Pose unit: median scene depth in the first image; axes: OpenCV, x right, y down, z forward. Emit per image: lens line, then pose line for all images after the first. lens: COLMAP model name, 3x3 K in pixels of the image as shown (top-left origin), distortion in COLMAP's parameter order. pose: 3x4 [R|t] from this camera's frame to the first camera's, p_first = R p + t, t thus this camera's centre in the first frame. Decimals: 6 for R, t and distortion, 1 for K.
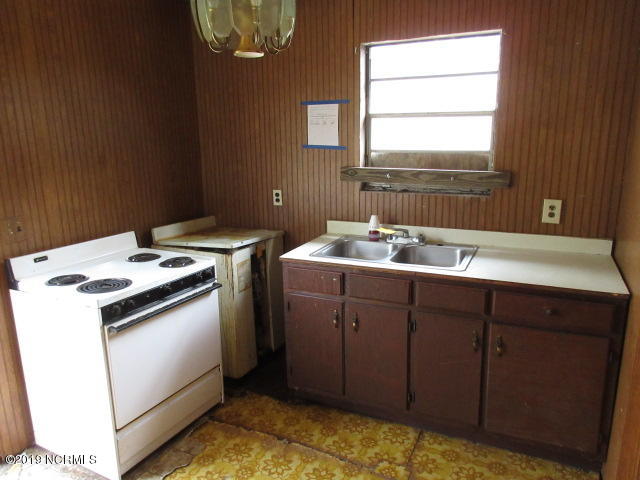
lens RADIAL K [[455.7, 0, 321.5], [0, 455.7, 250.9], [0, 0, 1]] dist [-0.007501, -0.000268]
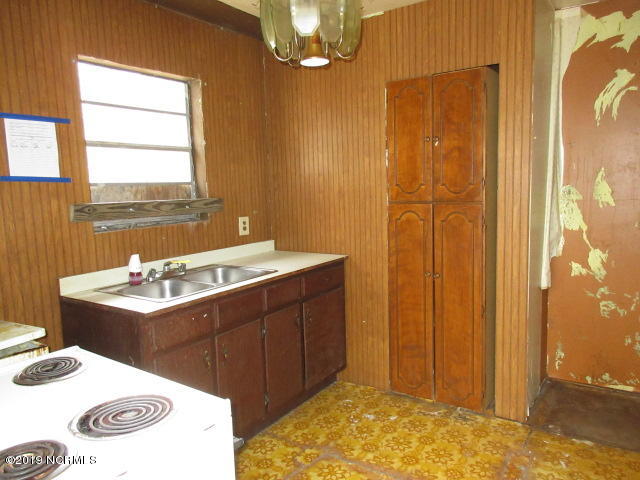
lens RADIAL K [[475.0, 0, 321.6], [0, 475.0, 237.8], [0, 0, 1]] dist [0.011591, 0.005092]
pose [[0.162228, -0.116160, 0.979892, -0.732376], [0.246263, 0.966390, 0.073789, -0.091256], [-0.955529, 0.229341, 0.185381, 0.495622]]
